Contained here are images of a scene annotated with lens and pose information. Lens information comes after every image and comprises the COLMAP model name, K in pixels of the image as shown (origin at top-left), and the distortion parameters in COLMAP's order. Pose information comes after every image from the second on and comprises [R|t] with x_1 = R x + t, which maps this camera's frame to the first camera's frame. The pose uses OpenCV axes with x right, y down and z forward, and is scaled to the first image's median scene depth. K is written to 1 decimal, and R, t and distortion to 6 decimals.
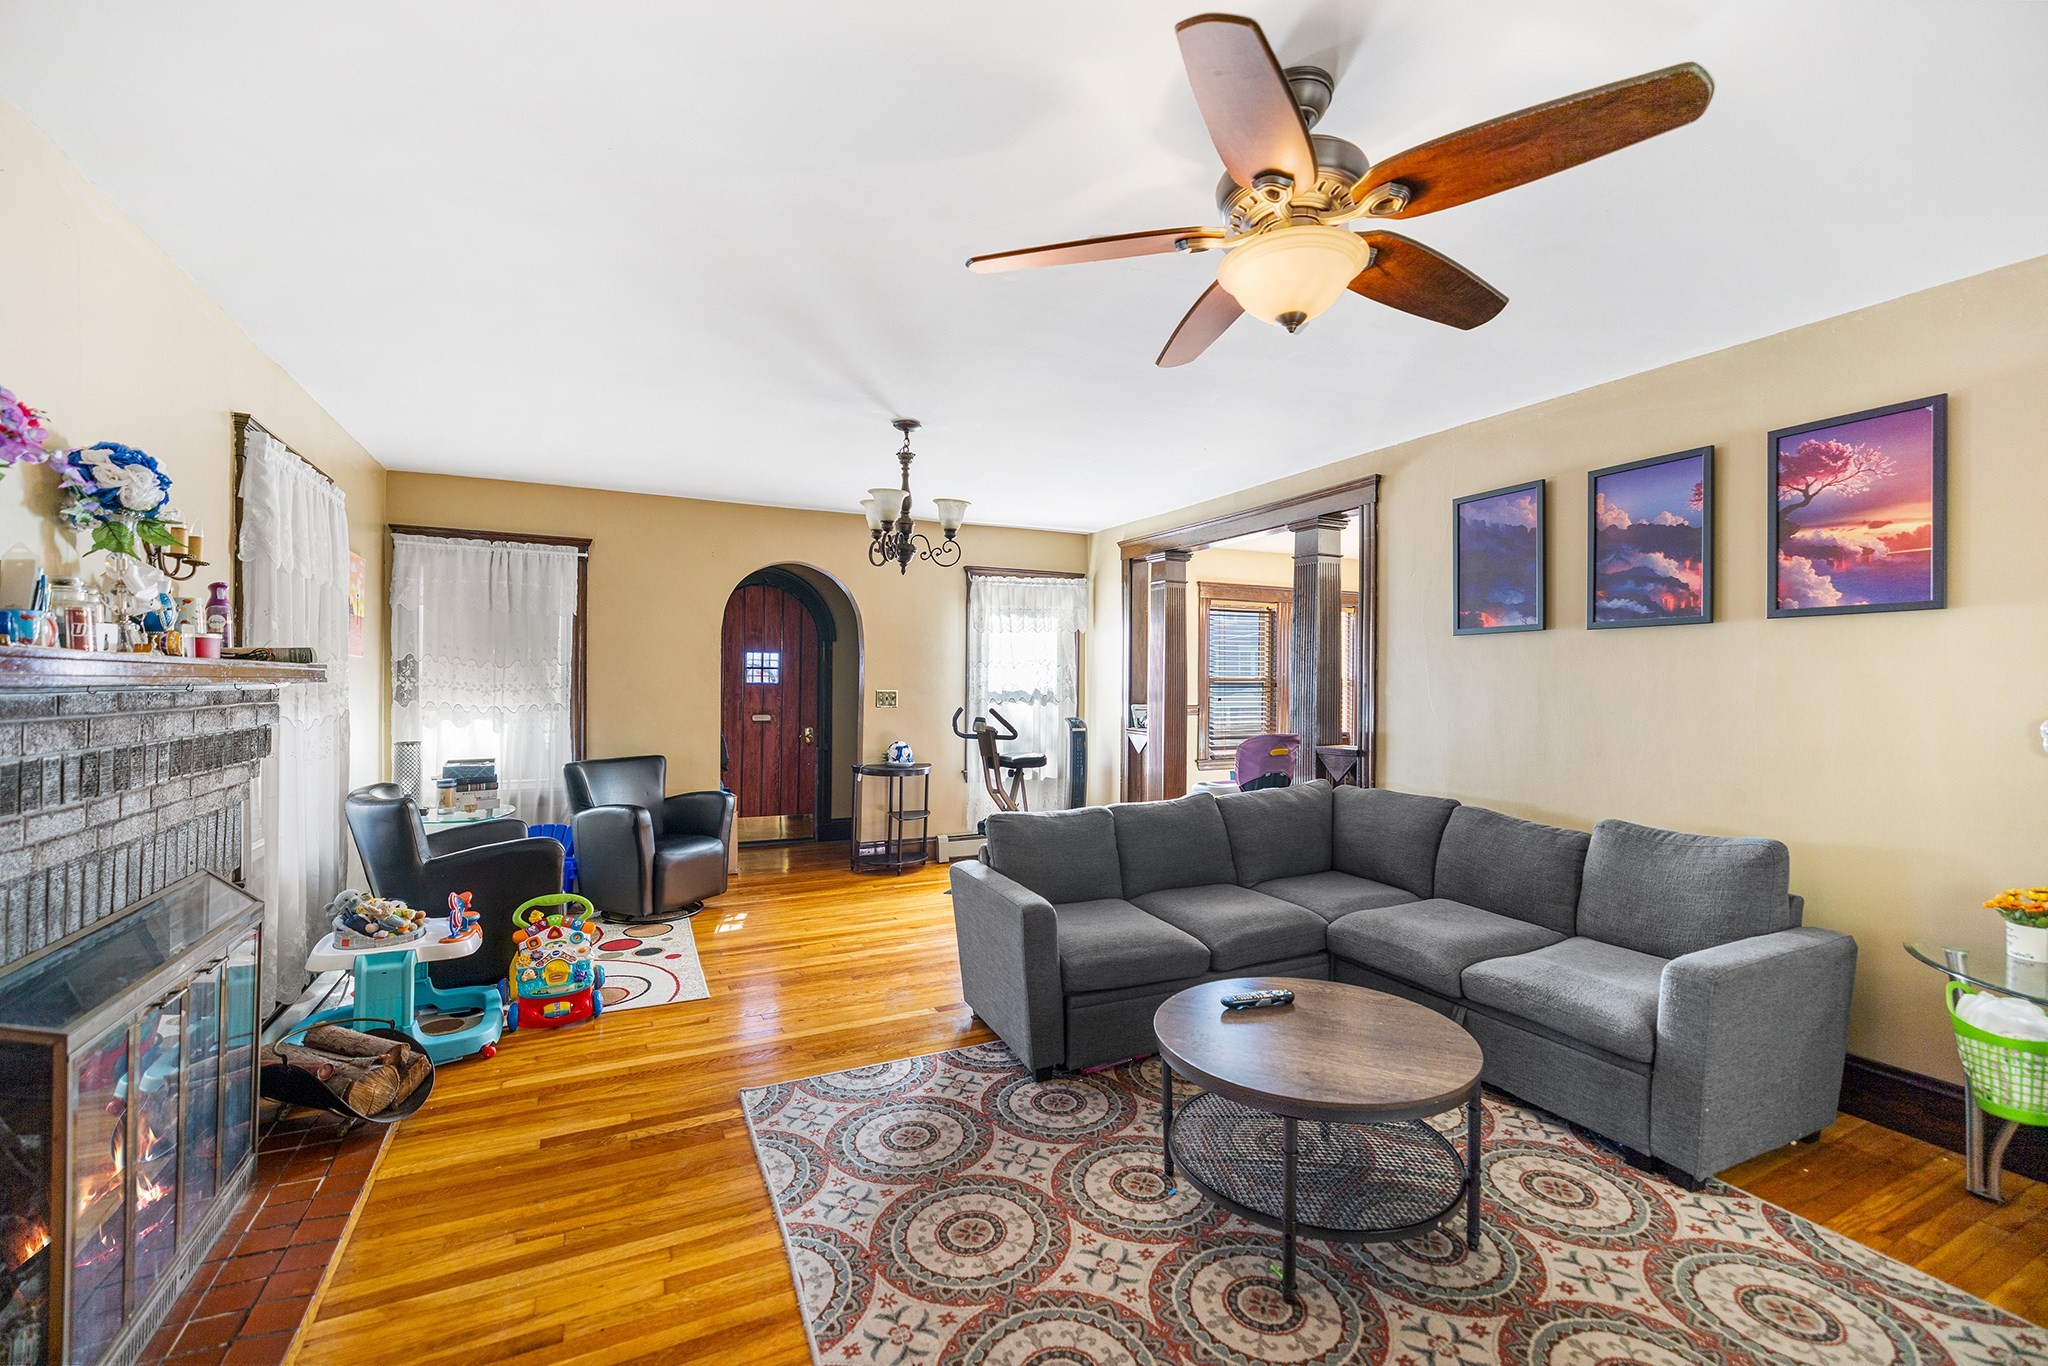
lens RADIAL K [[861.5, 0, 1020.4], [0, 861.5, 680.7], [0, 0, 1]] dist [-0.009322, -0.000334]
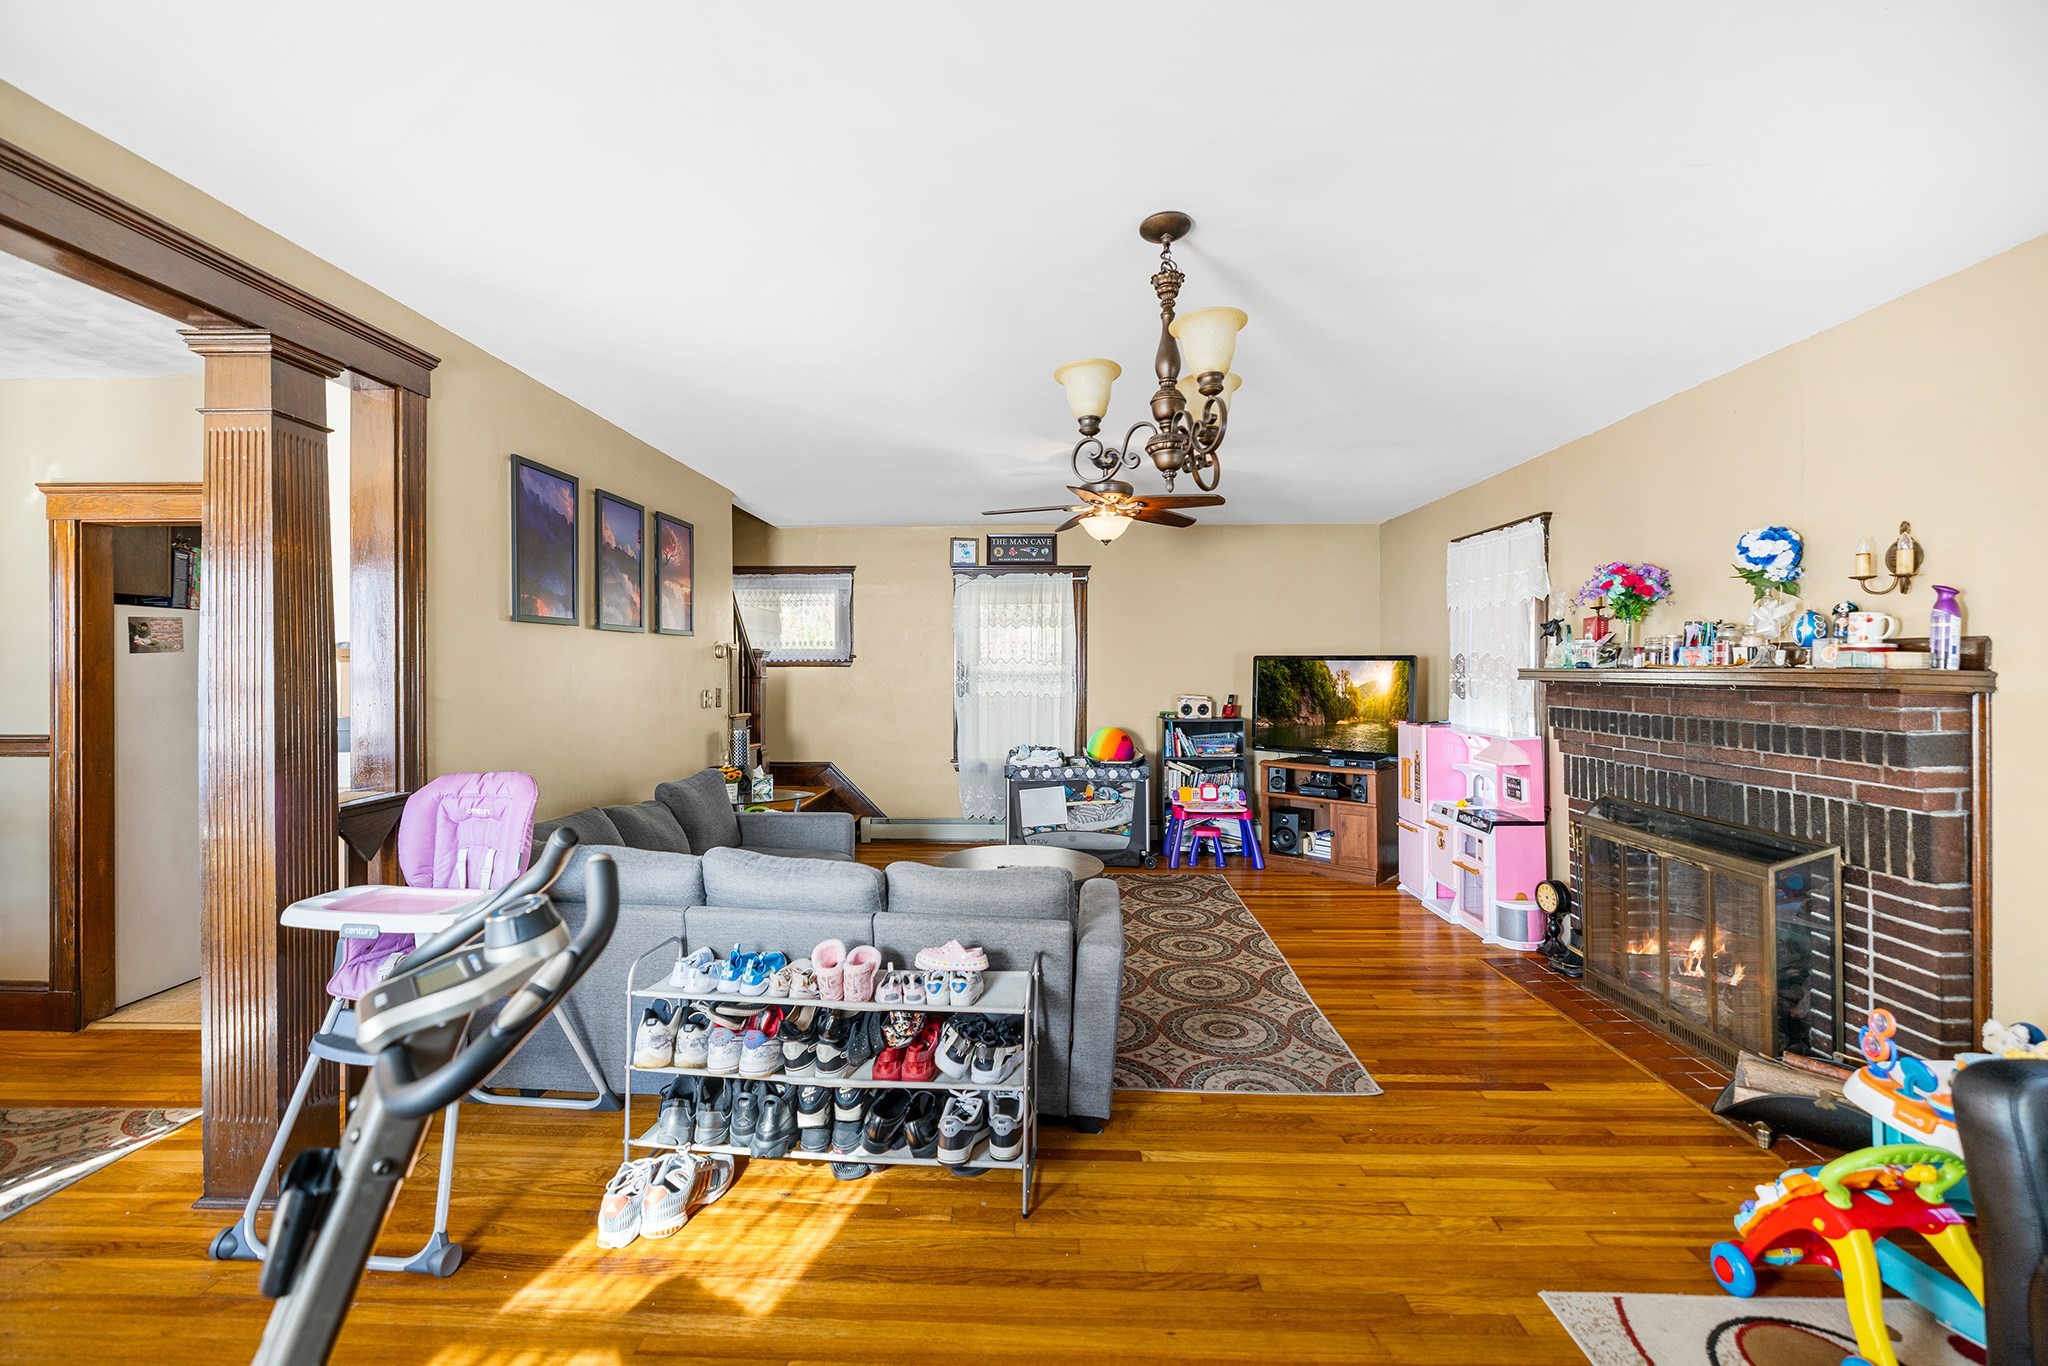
lens RADIAL K [[926.3, 0, 1028.1], [0, 926.3, 674.3], [0, 0, 1]] dist [-0.001041, -0.000114]
pose [[-0.894443, -0.009950, 0.447071, -0.430611], [-0.001493, 0.999813, 0.019265, -0.028494], [-0.447179, 0.016564, -0.894291, 2.116232]]
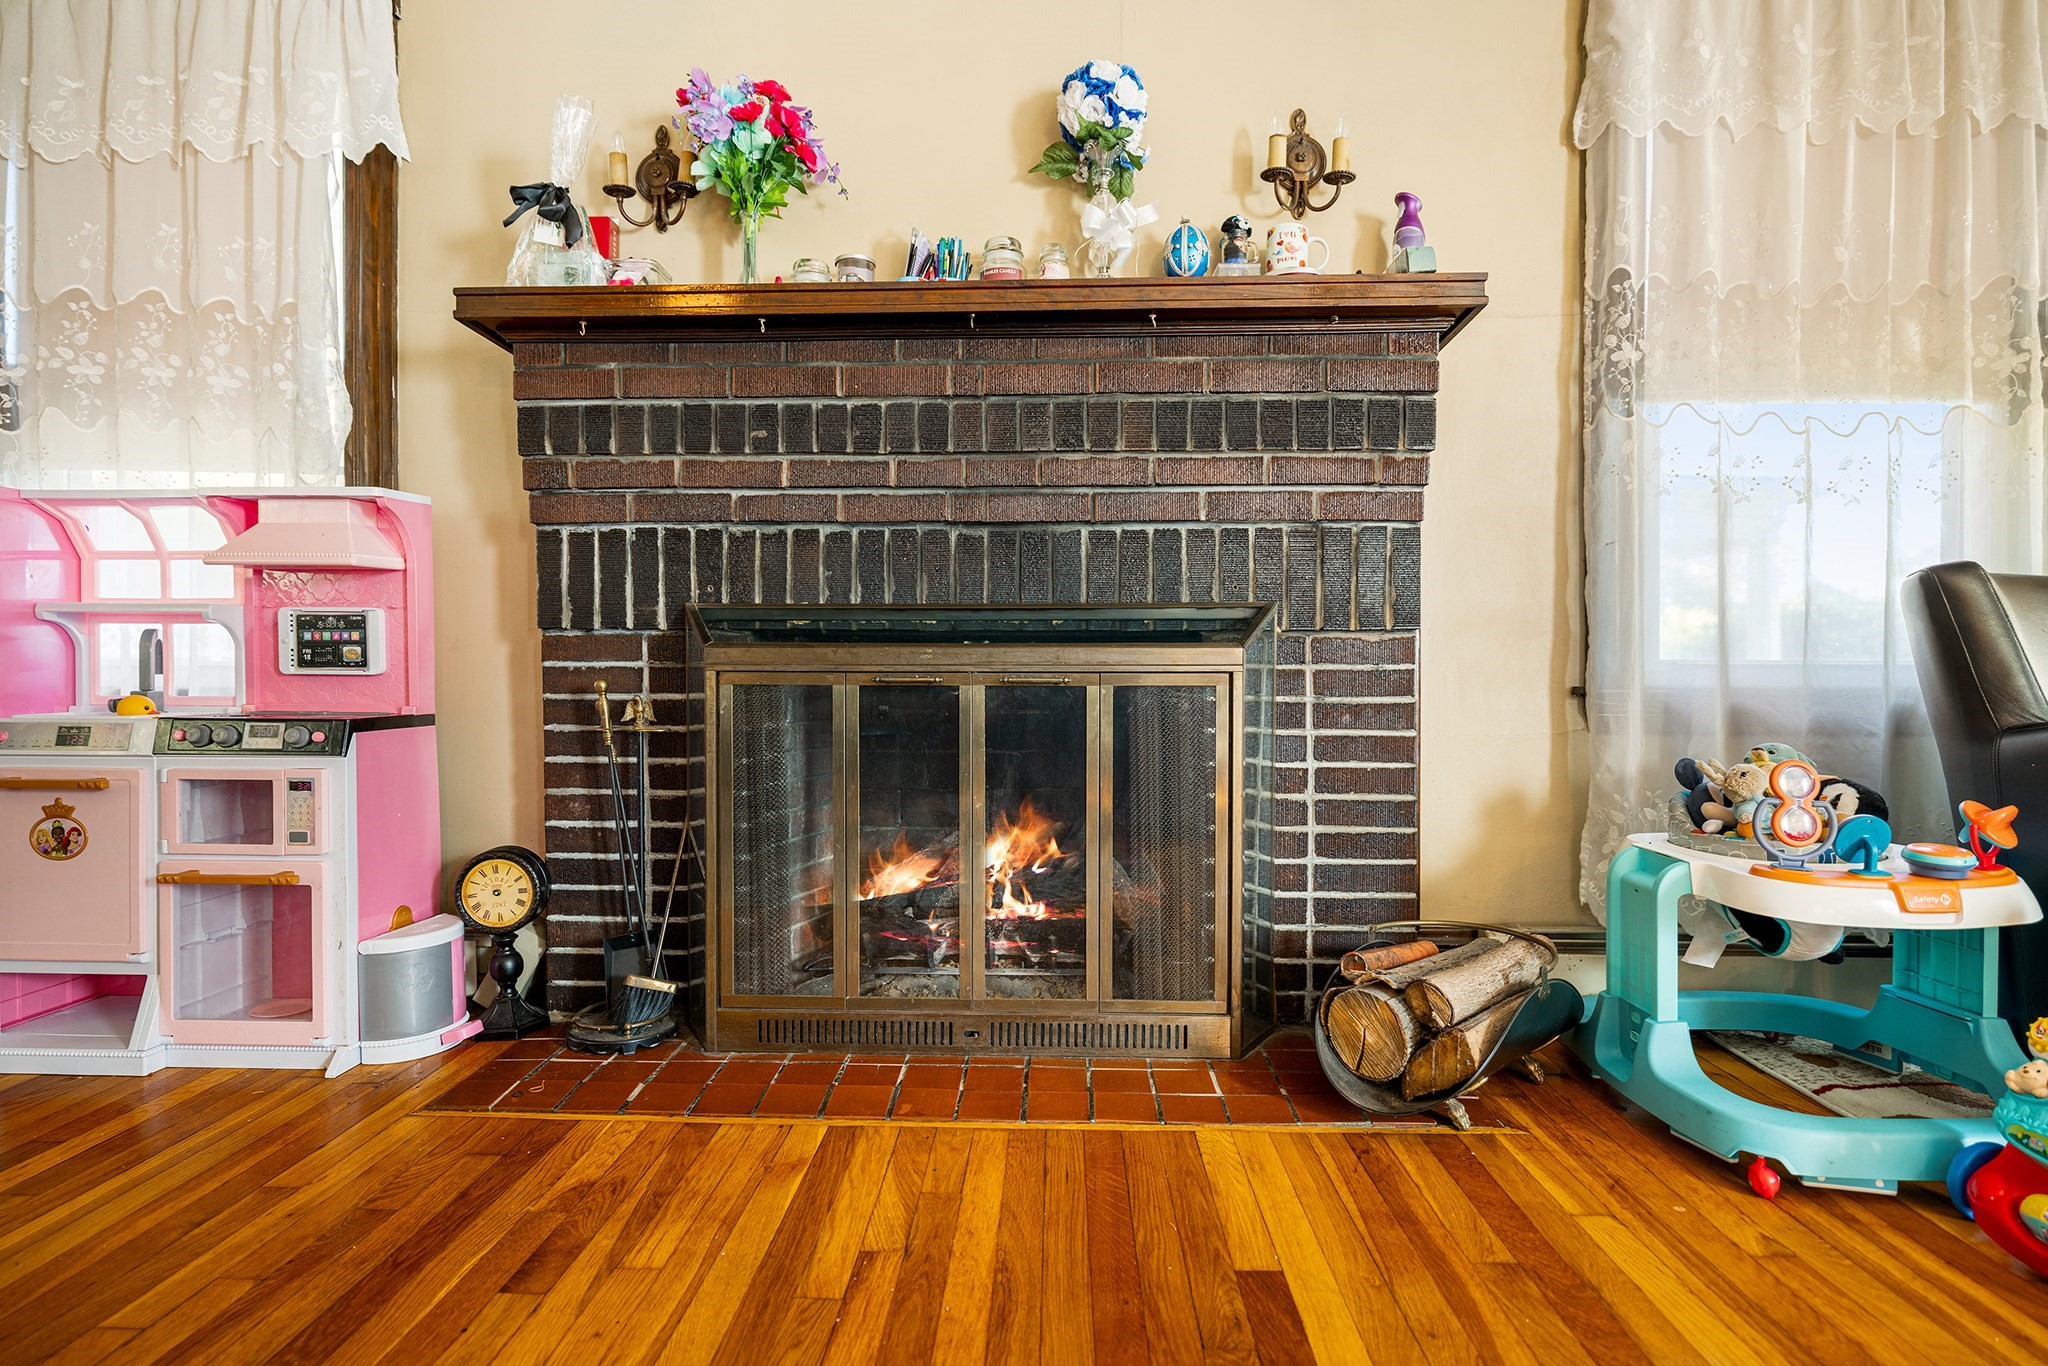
lens RADIAL K [[1123.4, 0, 1024.0], [0, 1123.4, 673.3], [0, 0, 1]] dist [0.000454, 0.000343]
pose [[-0.480955, -0.002391, -0.876742, -0.032566], [-0.000028, 0.999996, -0.002711, 0.227834], [0.876746, -0.001279, -0.480953, 1.026978]]
